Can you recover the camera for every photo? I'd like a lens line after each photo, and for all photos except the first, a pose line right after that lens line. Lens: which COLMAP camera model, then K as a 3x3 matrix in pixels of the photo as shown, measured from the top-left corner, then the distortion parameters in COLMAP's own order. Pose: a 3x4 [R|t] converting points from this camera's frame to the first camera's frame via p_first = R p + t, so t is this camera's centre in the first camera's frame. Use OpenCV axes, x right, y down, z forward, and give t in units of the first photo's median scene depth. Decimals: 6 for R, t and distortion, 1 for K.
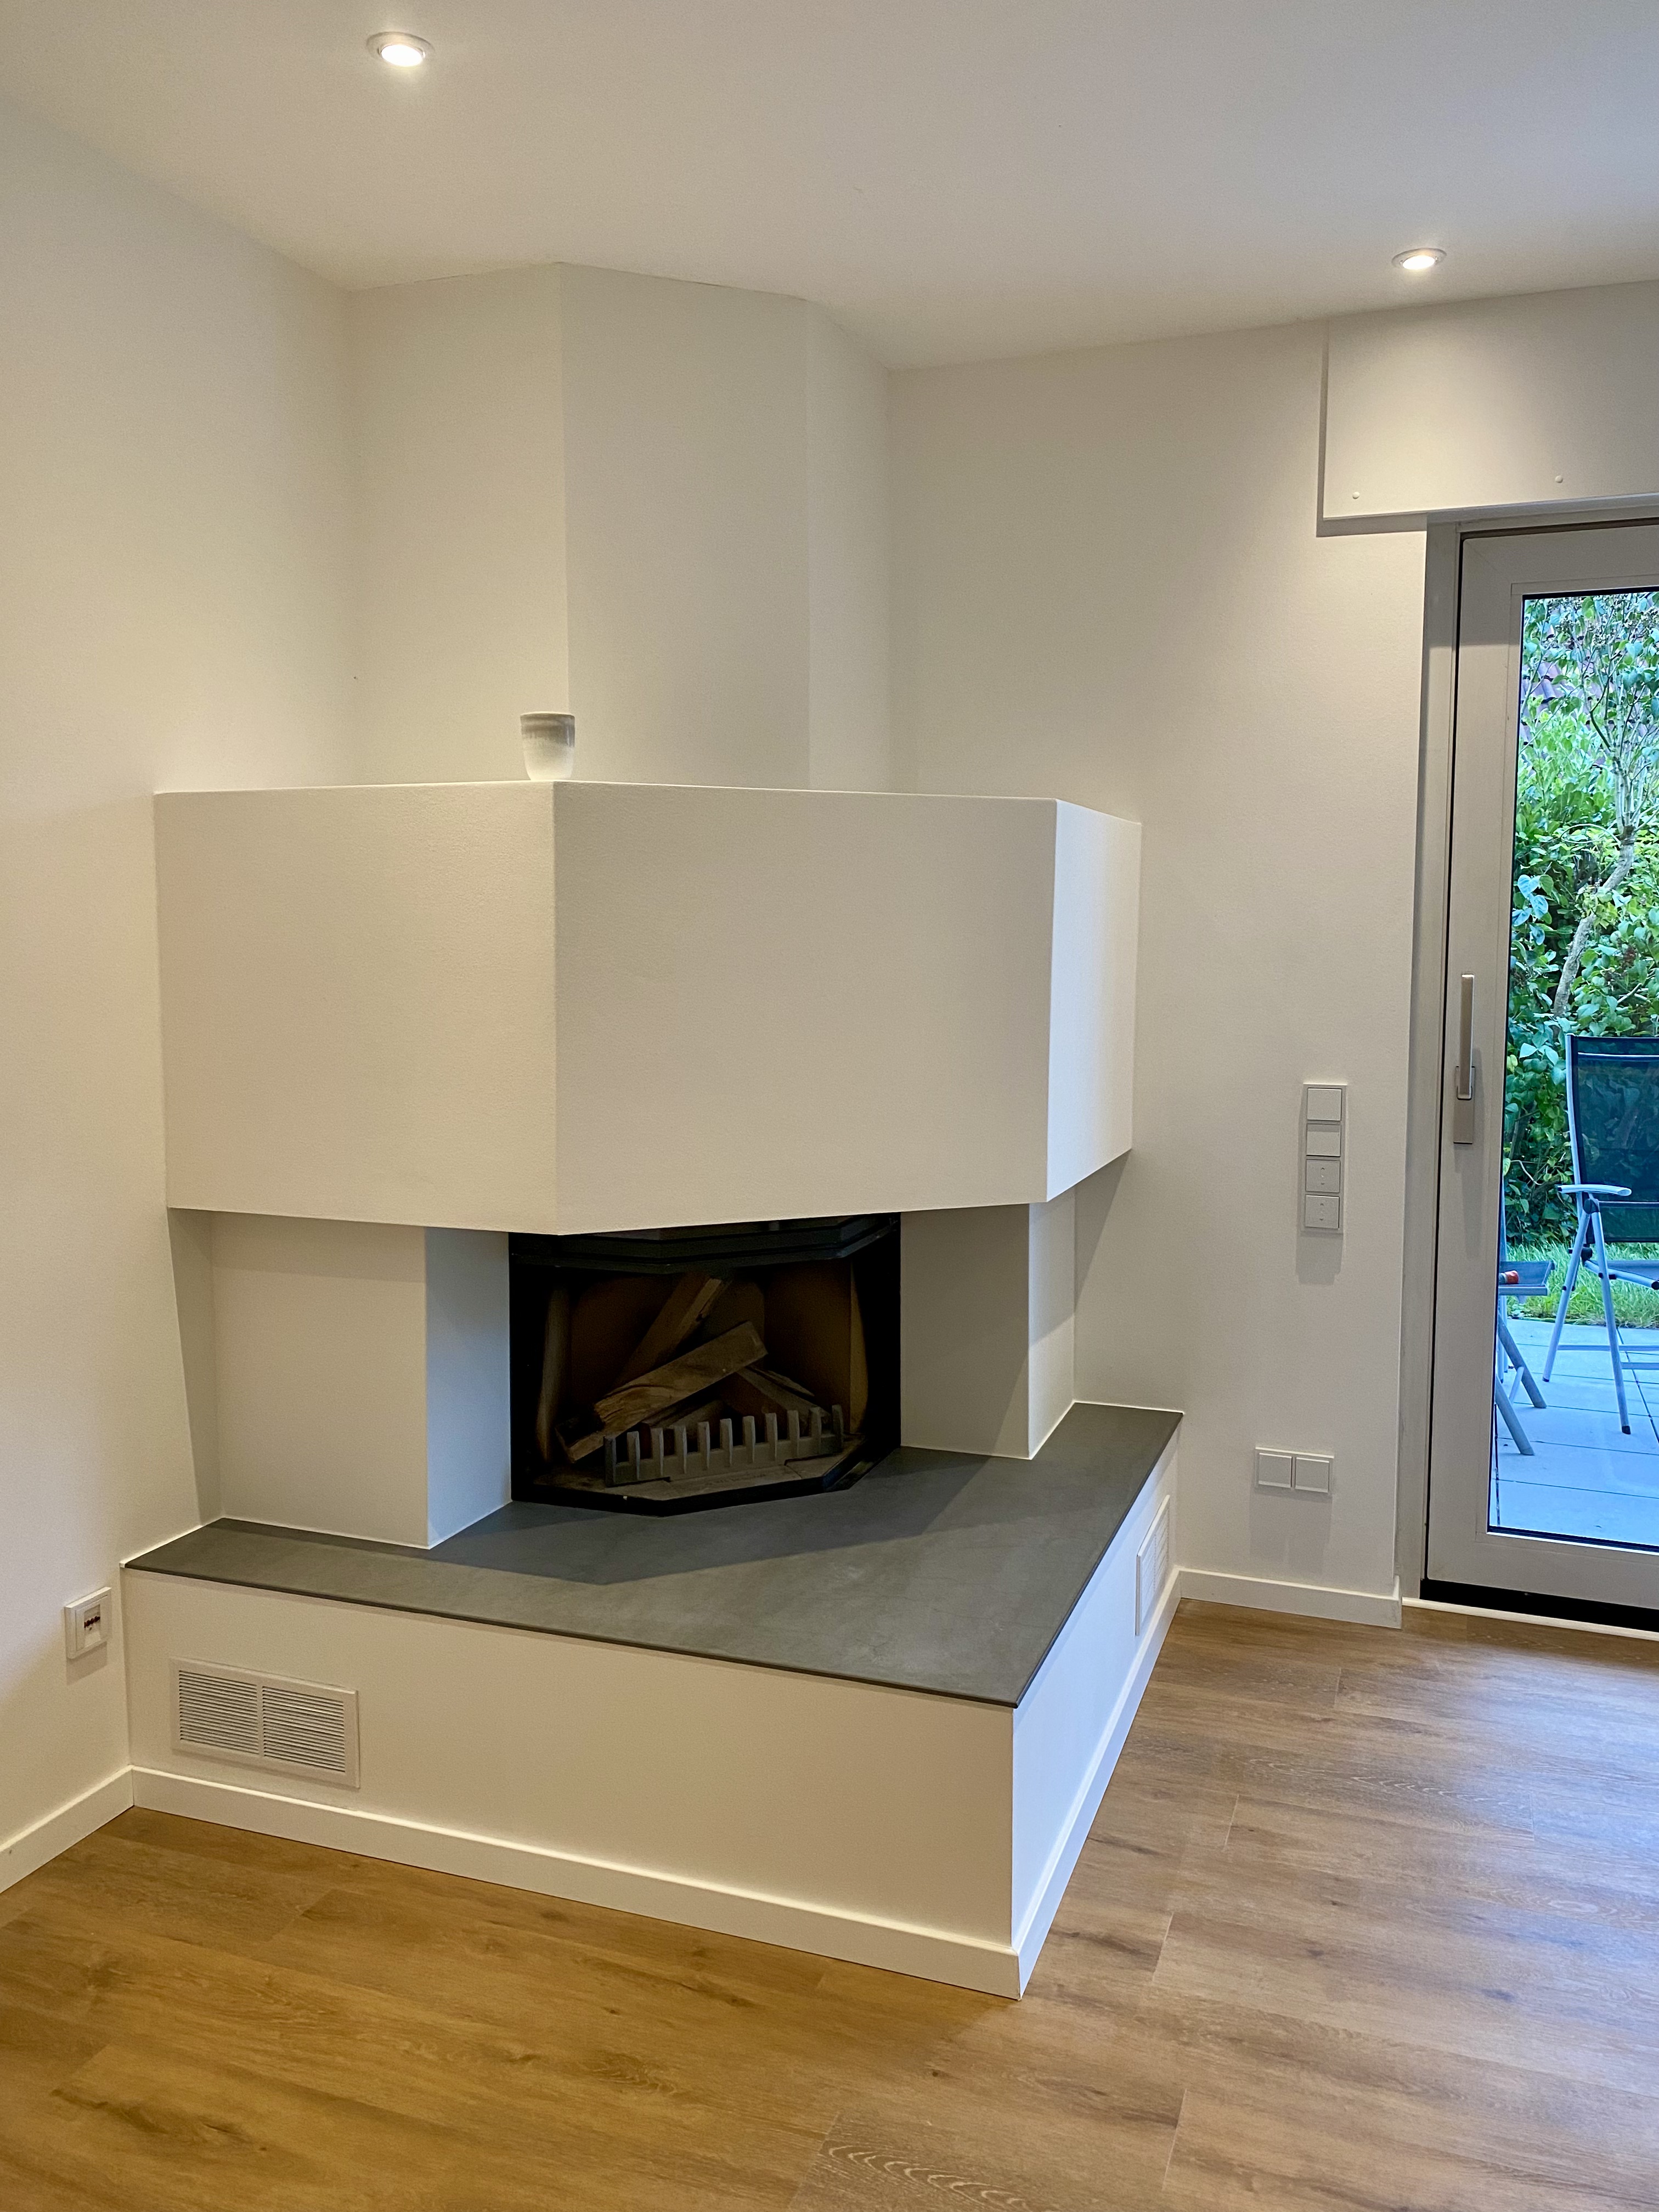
lens RADIAL K [[1704.3, 0, 837.3], [0, 1704.3, 1091.2], [0, 0, 1]] dist [0.018581, -0.014377]
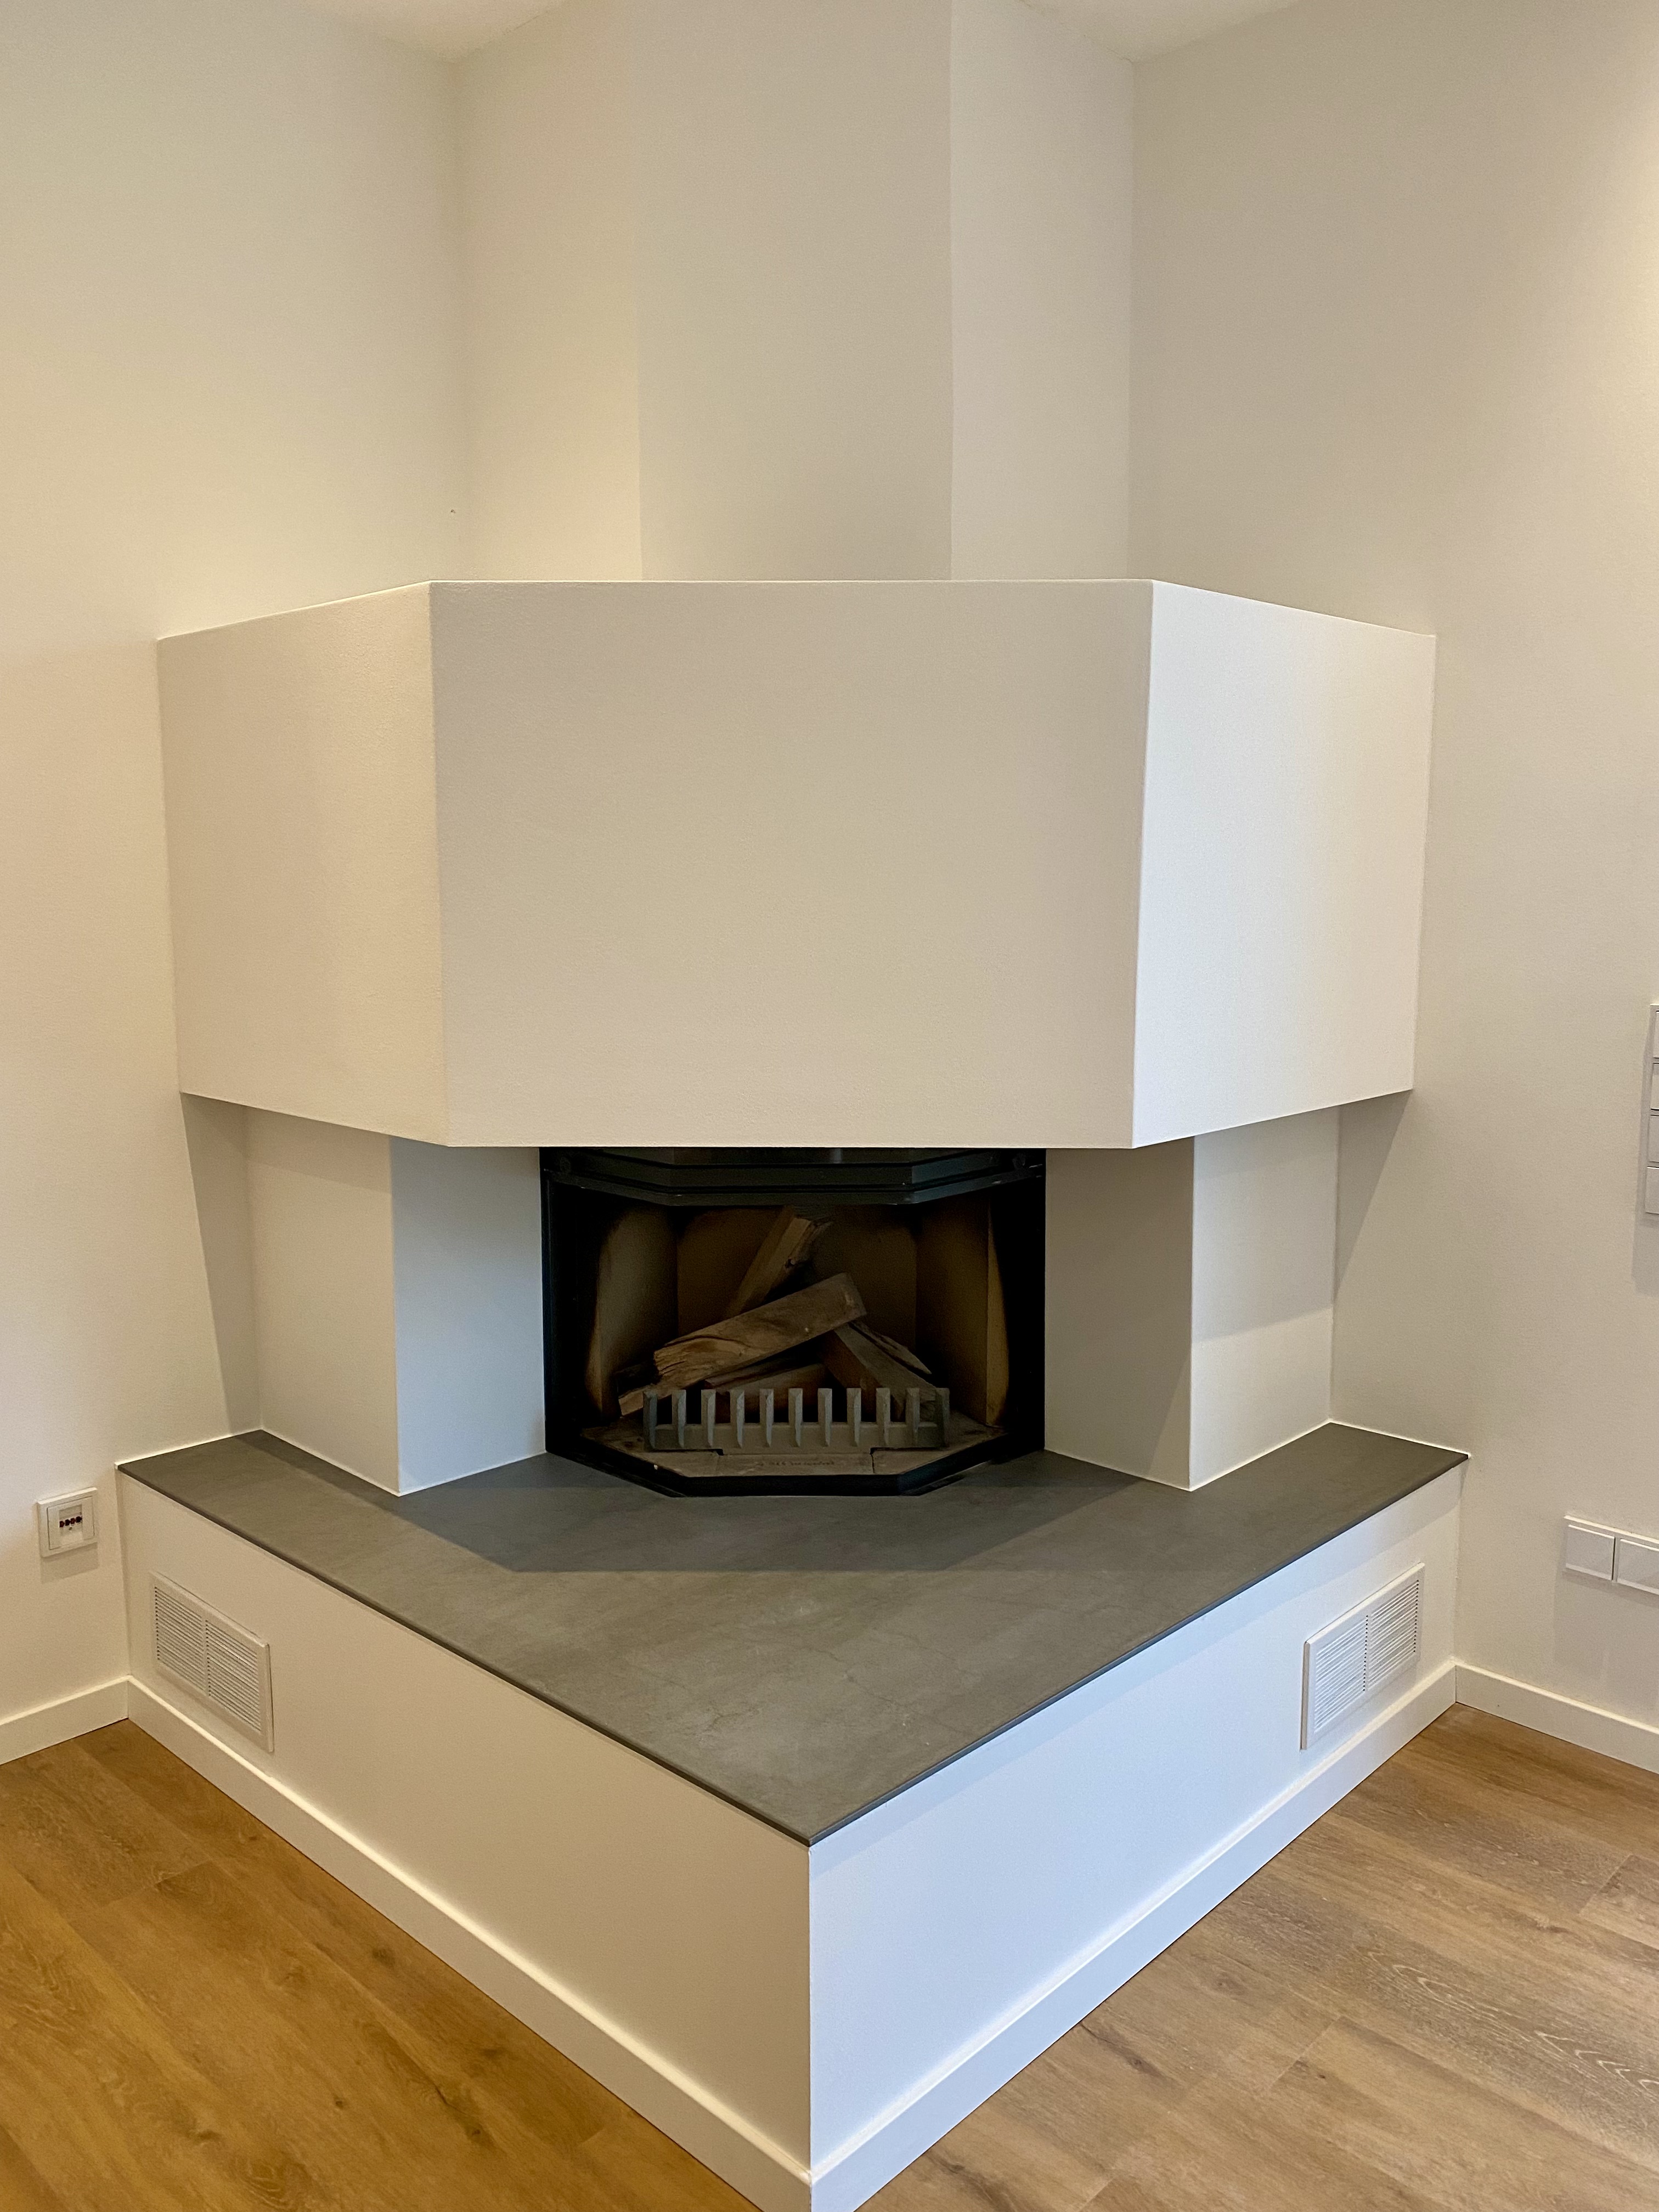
lens RADIAL K [[1704.3, 0, 837.3], [0, 1704.3, 1091.2], [0, 0, 1]] dist [0.018581, -0.014377]
pose [[0.917127, 0.050834, -0.395341, 0.281480], [-0.035805, 0.998331, 0.045307, 0.012054], [0.396984, -0.027397, 0.917416, 0.270519]]
